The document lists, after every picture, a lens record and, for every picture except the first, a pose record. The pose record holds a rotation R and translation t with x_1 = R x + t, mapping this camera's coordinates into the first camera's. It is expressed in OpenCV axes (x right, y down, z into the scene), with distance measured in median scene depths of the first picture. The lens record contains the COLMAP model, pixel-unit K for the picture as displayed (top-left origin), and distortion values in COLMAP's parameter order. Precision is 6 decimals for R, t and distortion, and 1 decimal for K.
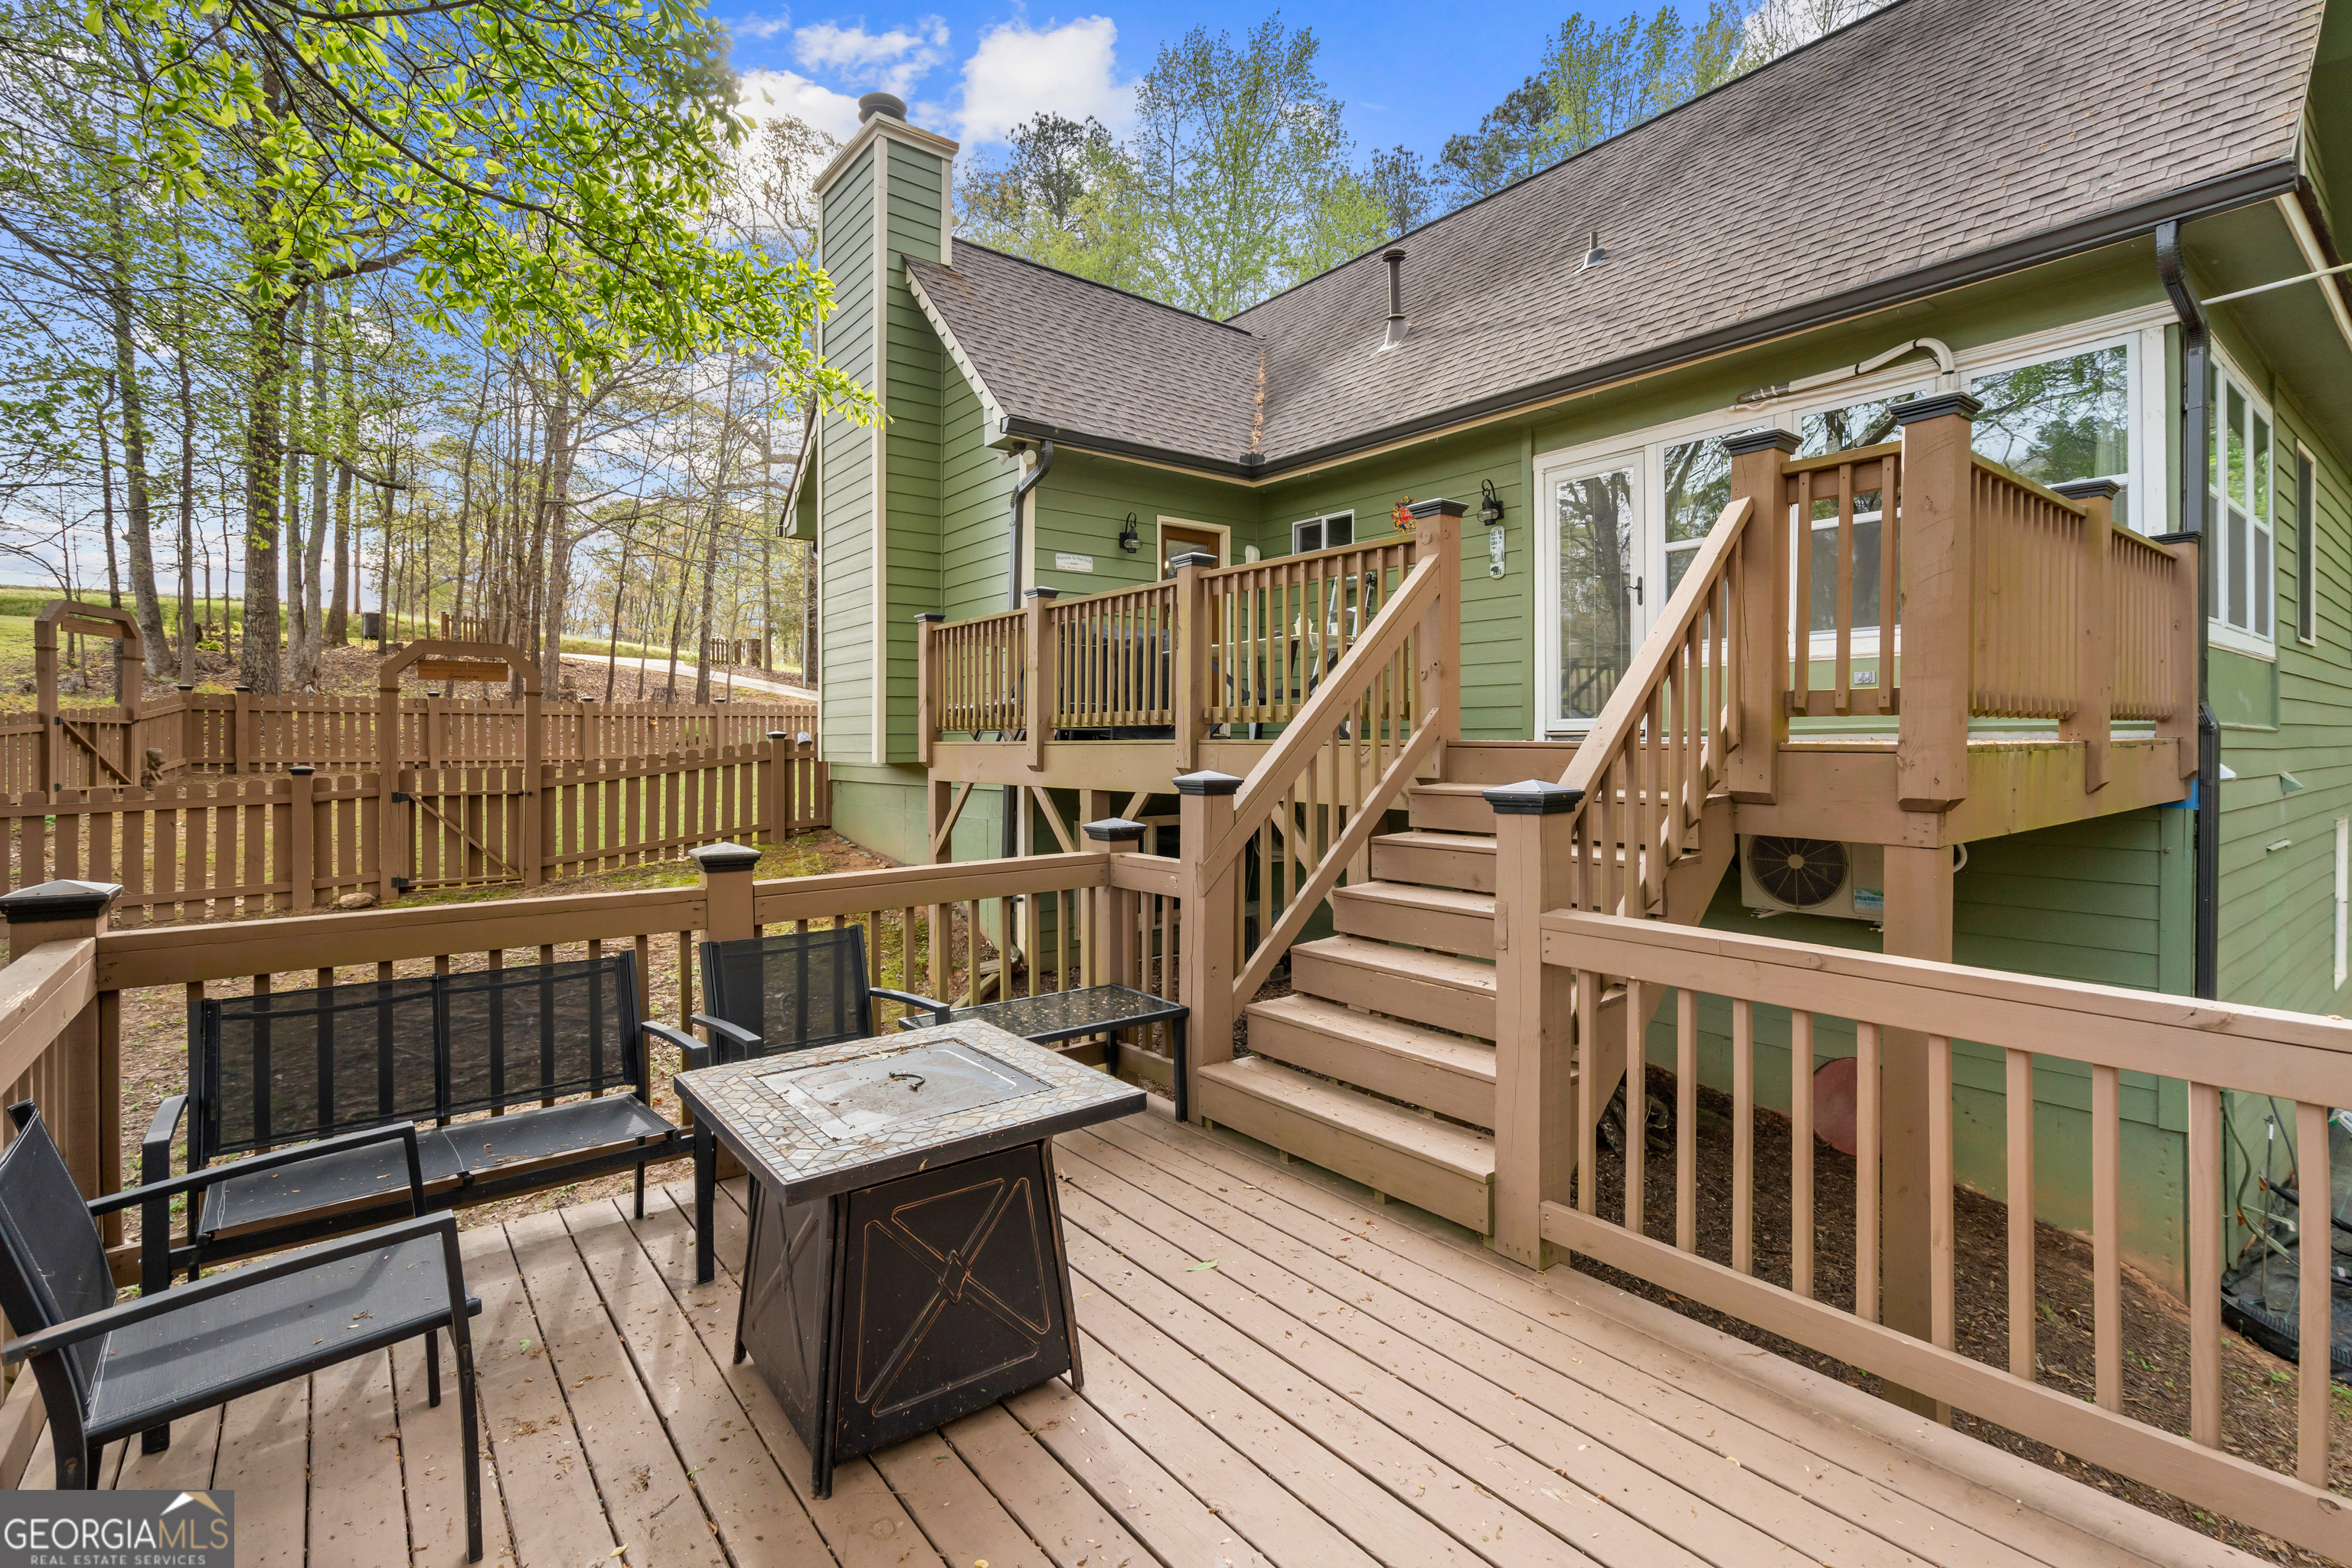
lens RADIAL K [[1109.4, 0, 1160.4], [0, 1109.4, 765.3], [0, 0, 1]] dist [-0.008988, 0.003163]
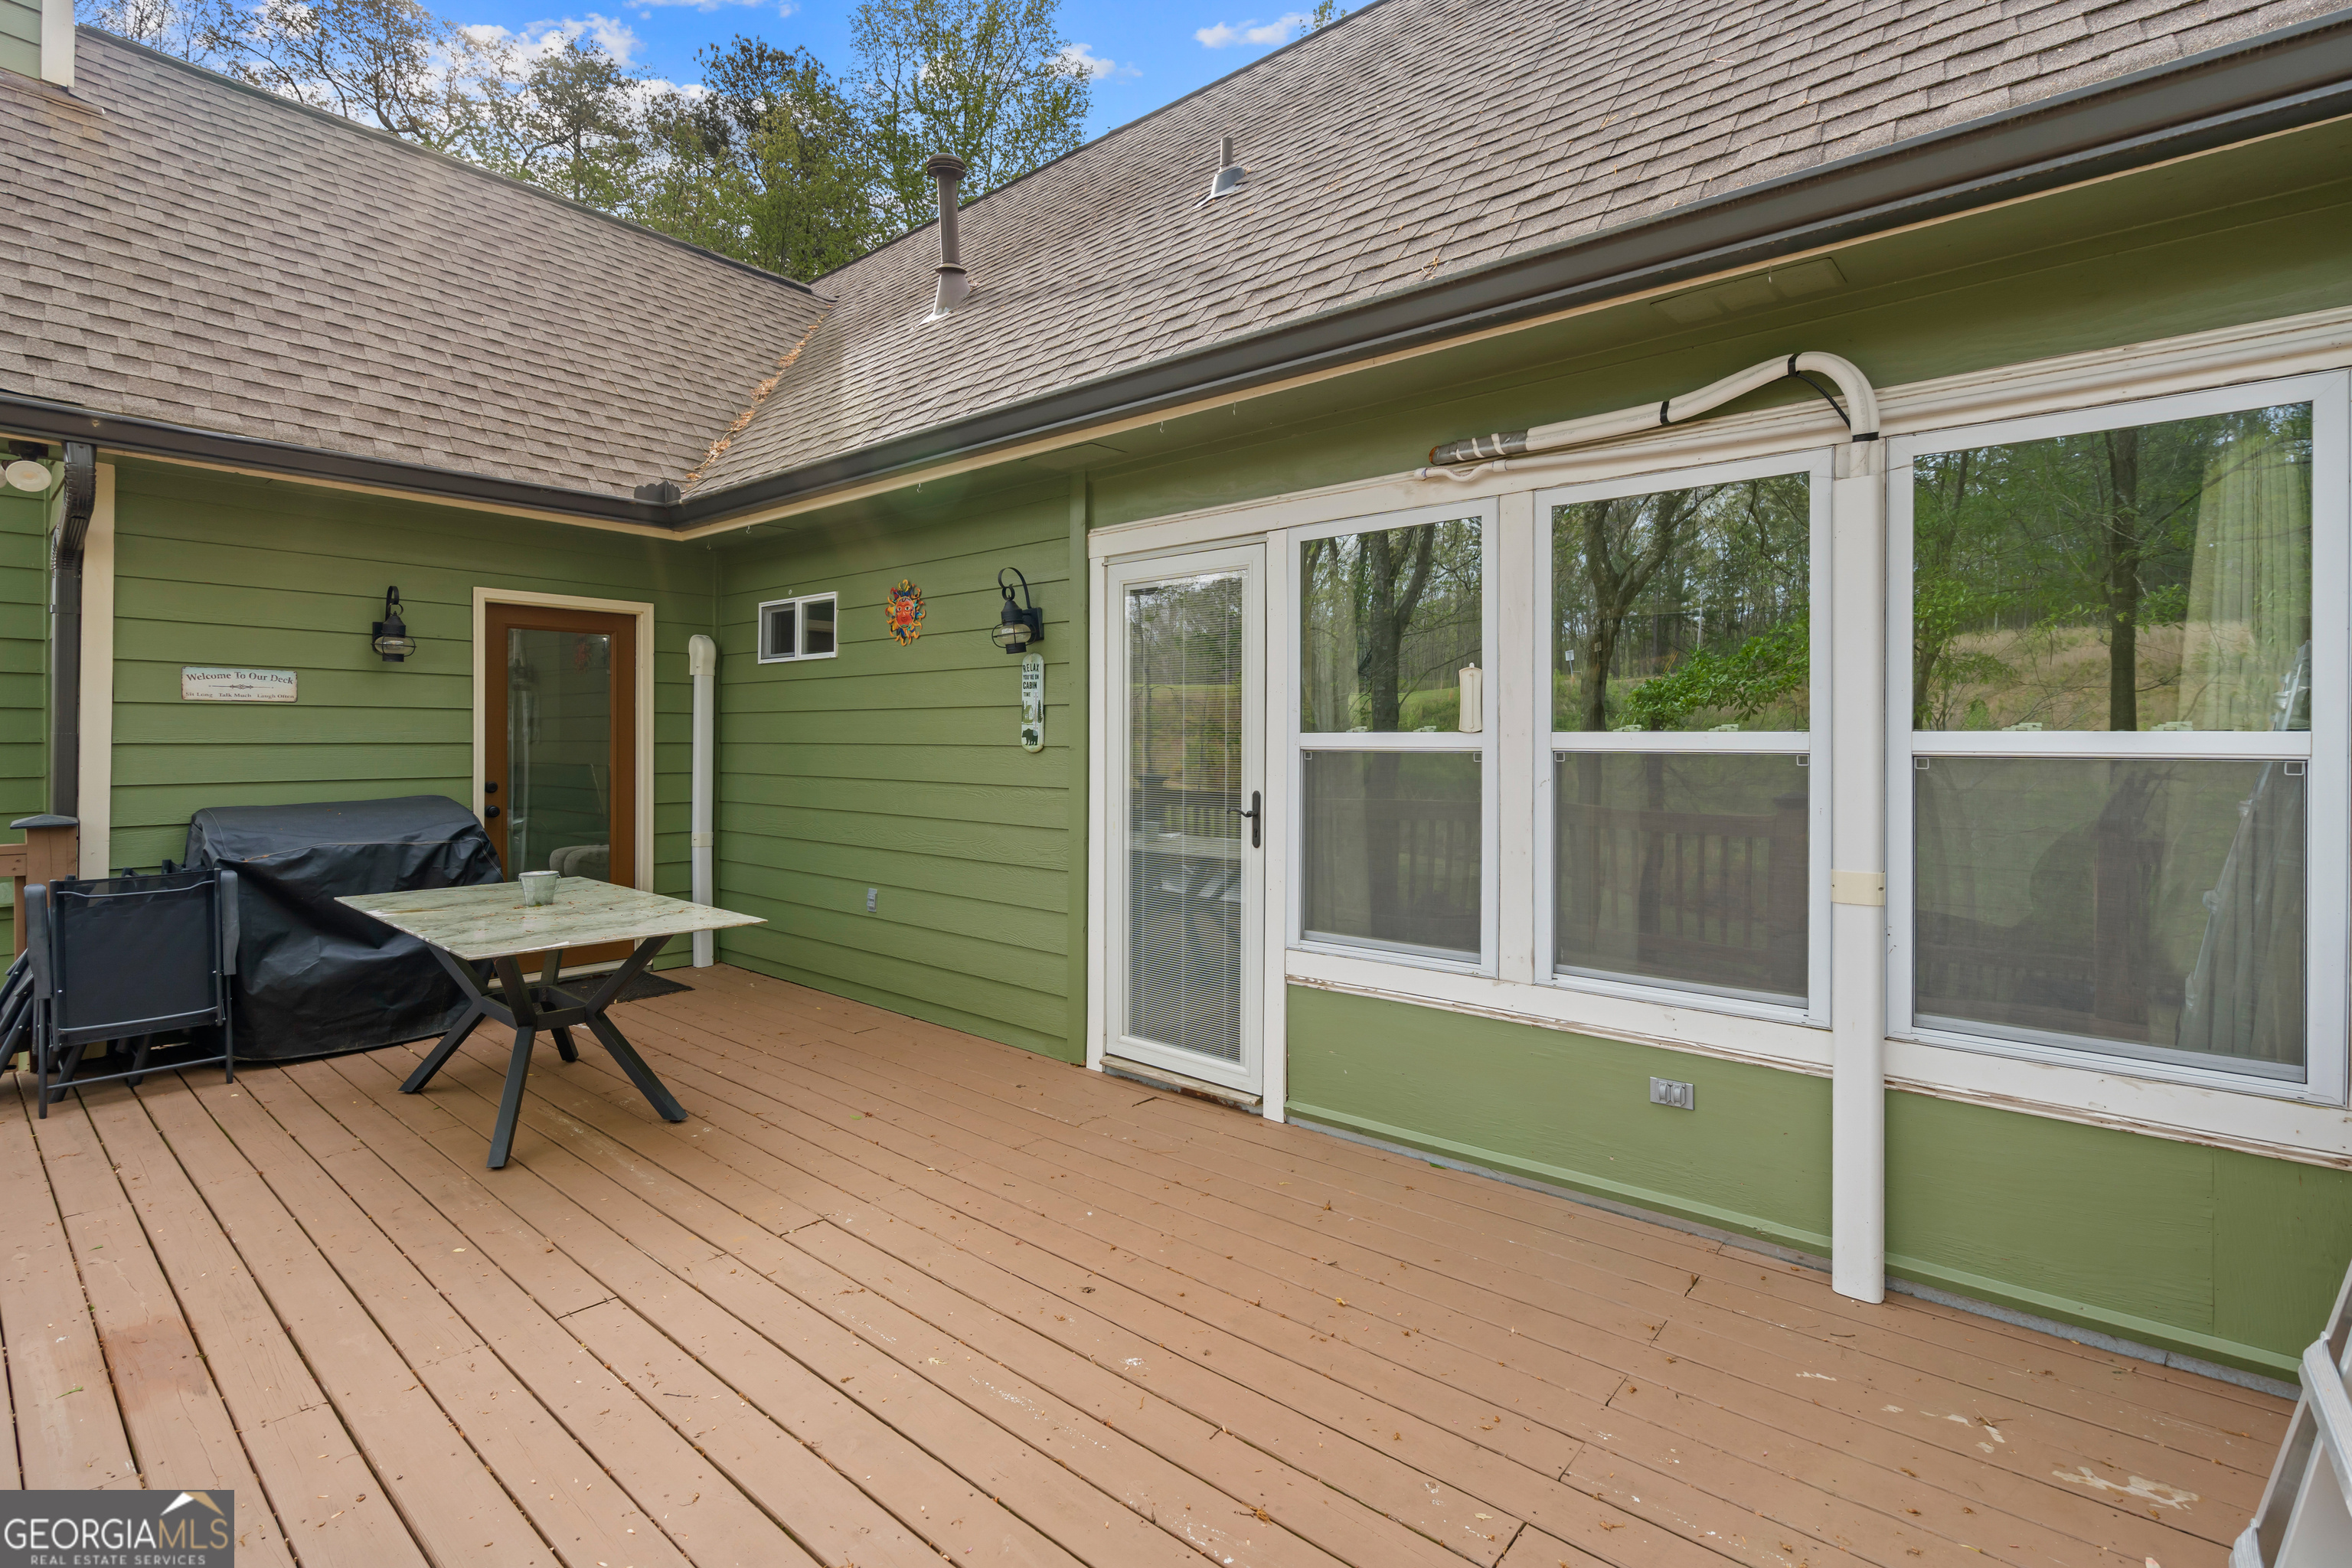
lens RADIAL K [[1109.4, 0, 1186.3], [0, 1109.4, 781.0], [0, 0, 1]] dist [-0.008988, 0.003163]
pose [[0.977398, -0.000020, 0.211408, 0.271709], [-0.003761, 0.999840, 0.017483, -0.169689], [-0.211375, -0.017883, 0.977241, 0.471413]]
